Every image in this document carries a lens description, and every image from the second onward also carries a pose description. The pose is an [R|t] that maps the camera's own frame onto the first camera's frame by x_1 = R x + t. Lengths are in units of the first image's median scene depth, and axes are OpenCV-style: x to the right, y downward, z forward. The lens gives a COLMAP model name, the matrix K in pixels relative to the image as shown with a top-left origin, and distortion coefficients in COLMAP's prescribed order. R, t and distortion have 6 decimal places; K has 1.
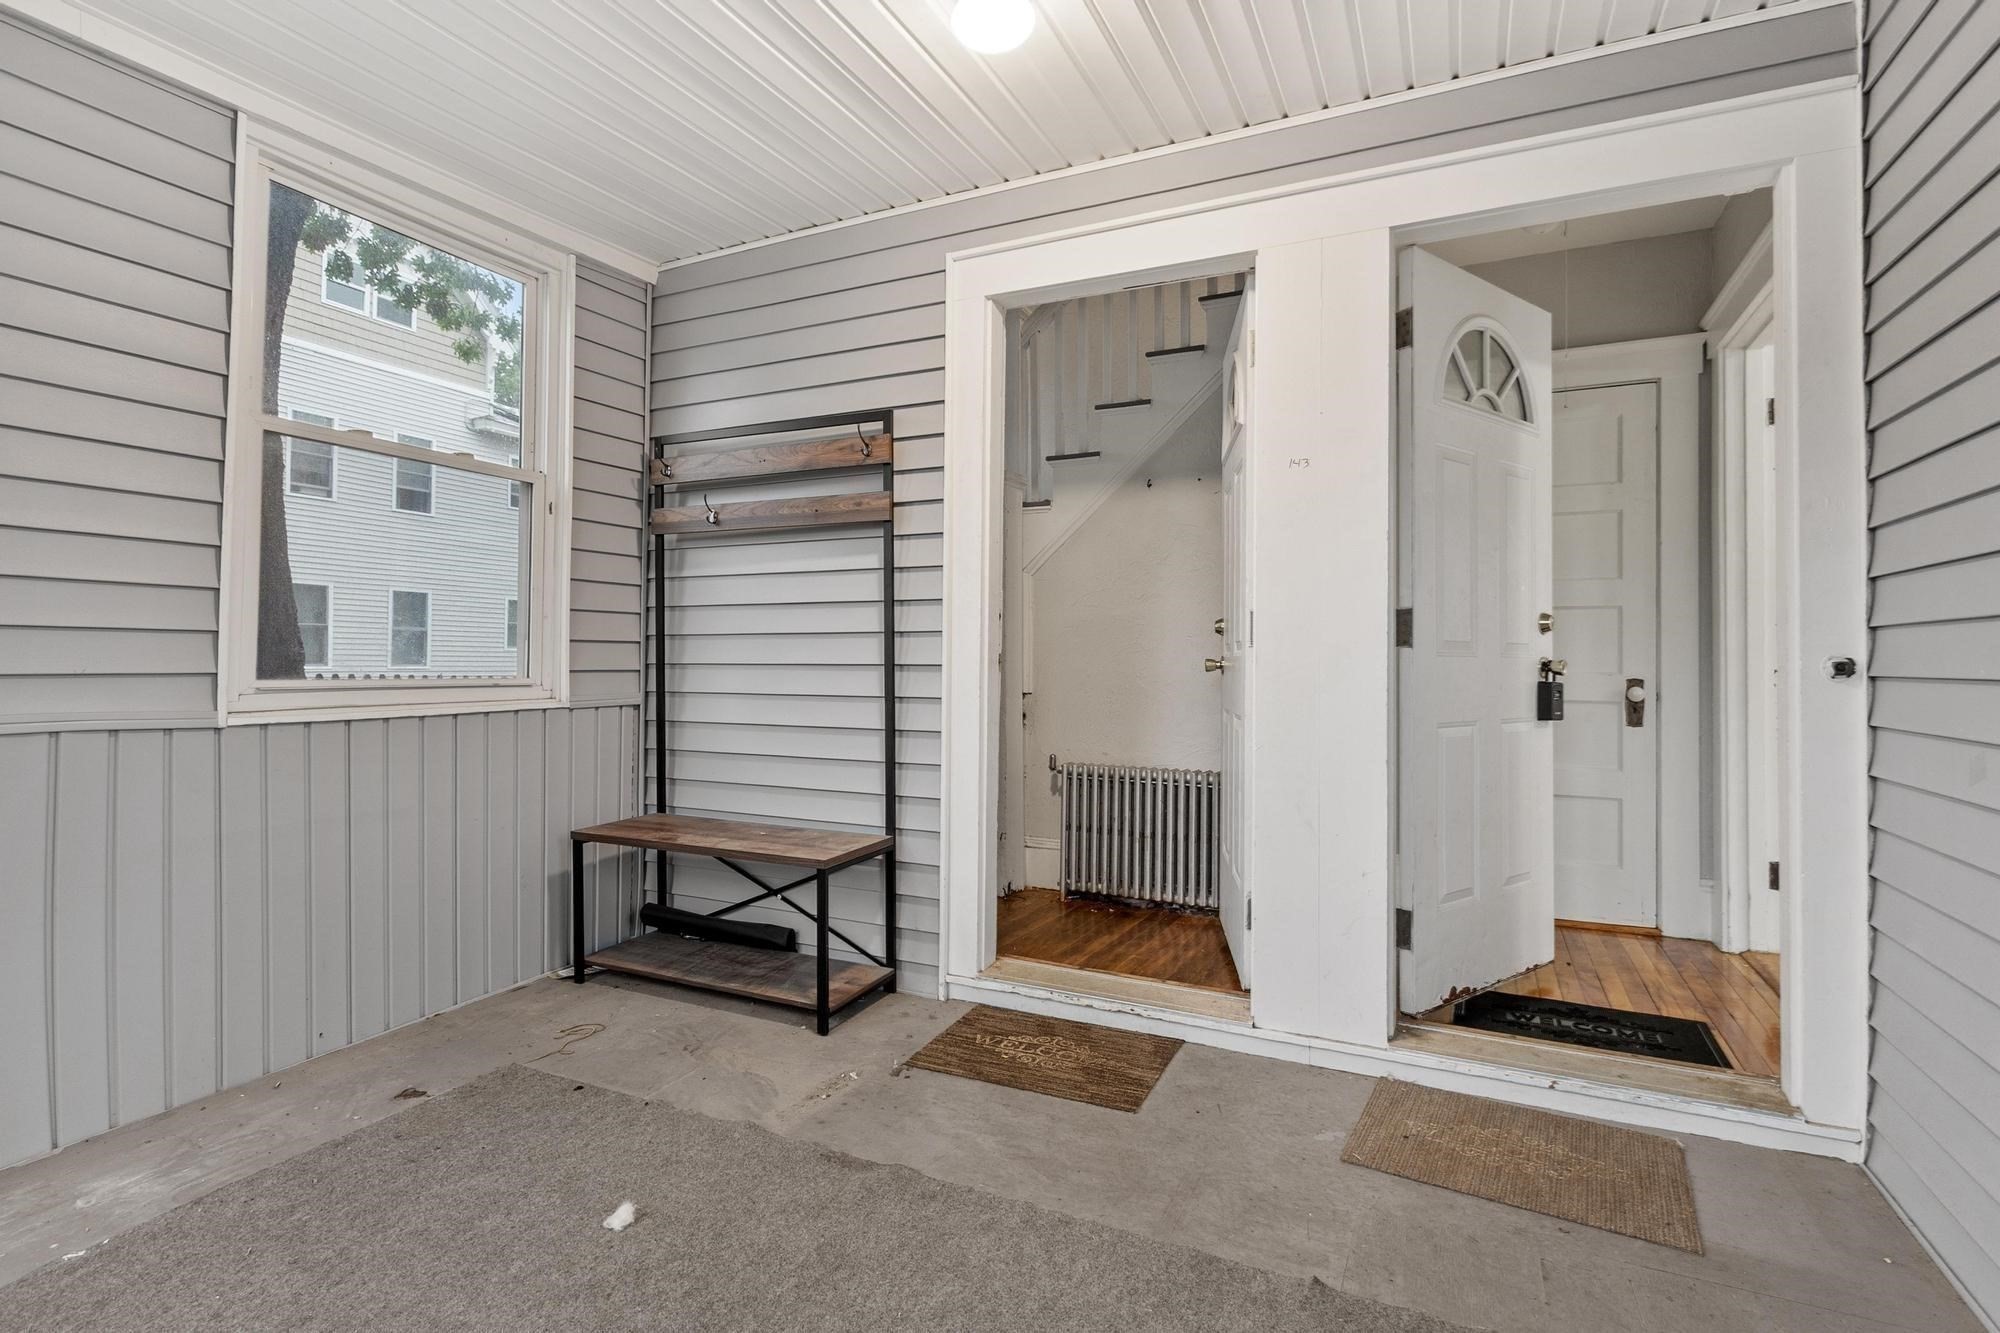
lens RADIAL K [[974.3, 0, 996.3], [0, 974.3, 658.7], [0, 0, 1]] dist [0.002531, -0.003095]
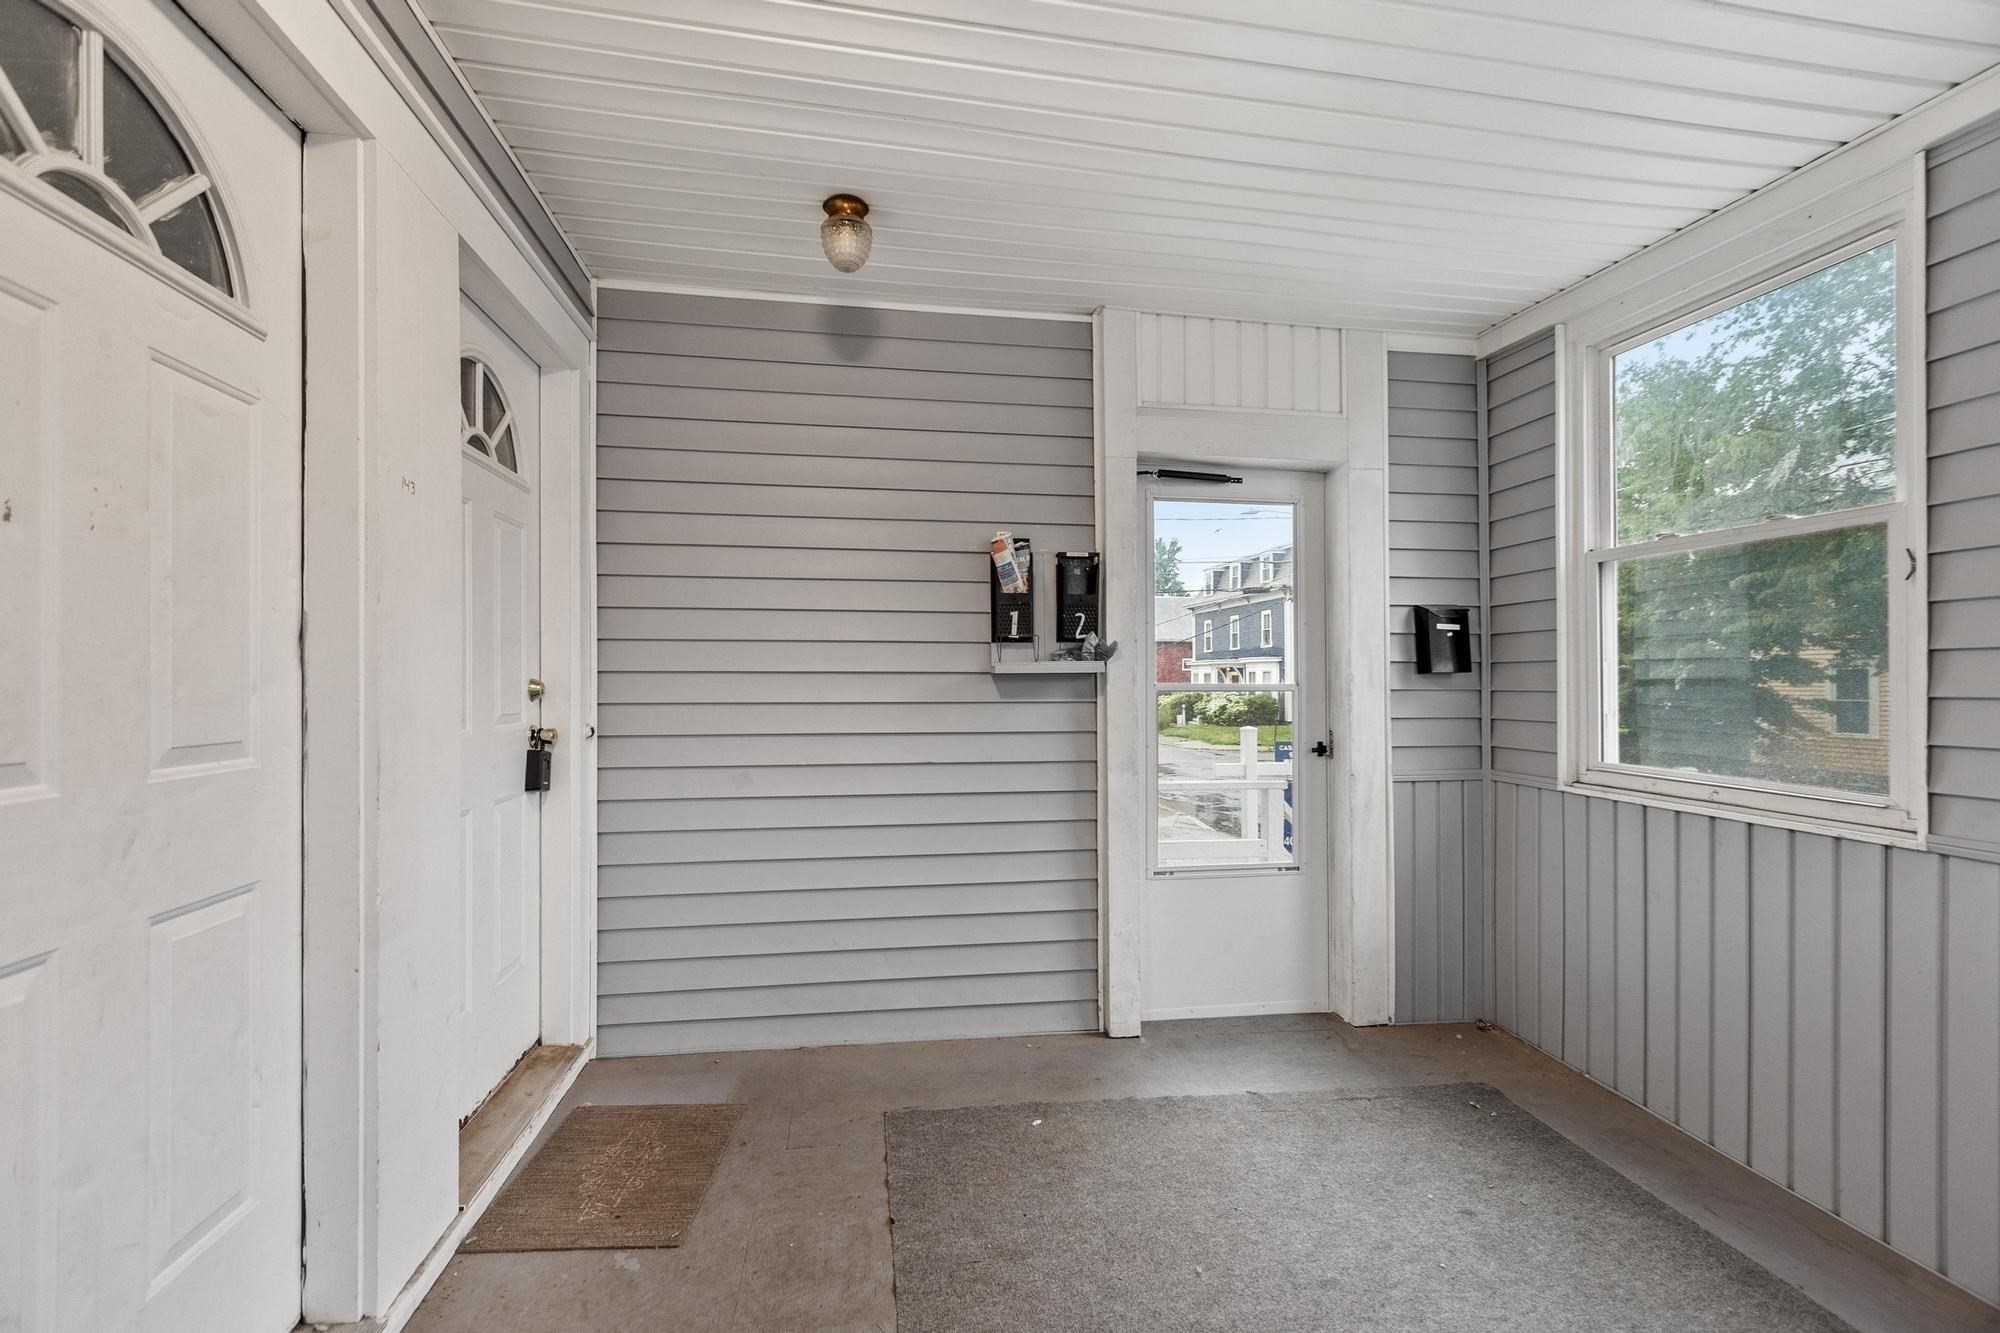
lens RADIAL K [[900.7, 0, 1000.7], [0, 900.7, 677.0], [0, 0, 1]] dist [0.000280, -0.000911]
pose [[-0.583497, 0.001632, 0.812114, -0.628279], [-0.001205, 0.999995, -0.002875, -0.065303], [-0.812114, -0.002656, -0.583492, 1.378978]]
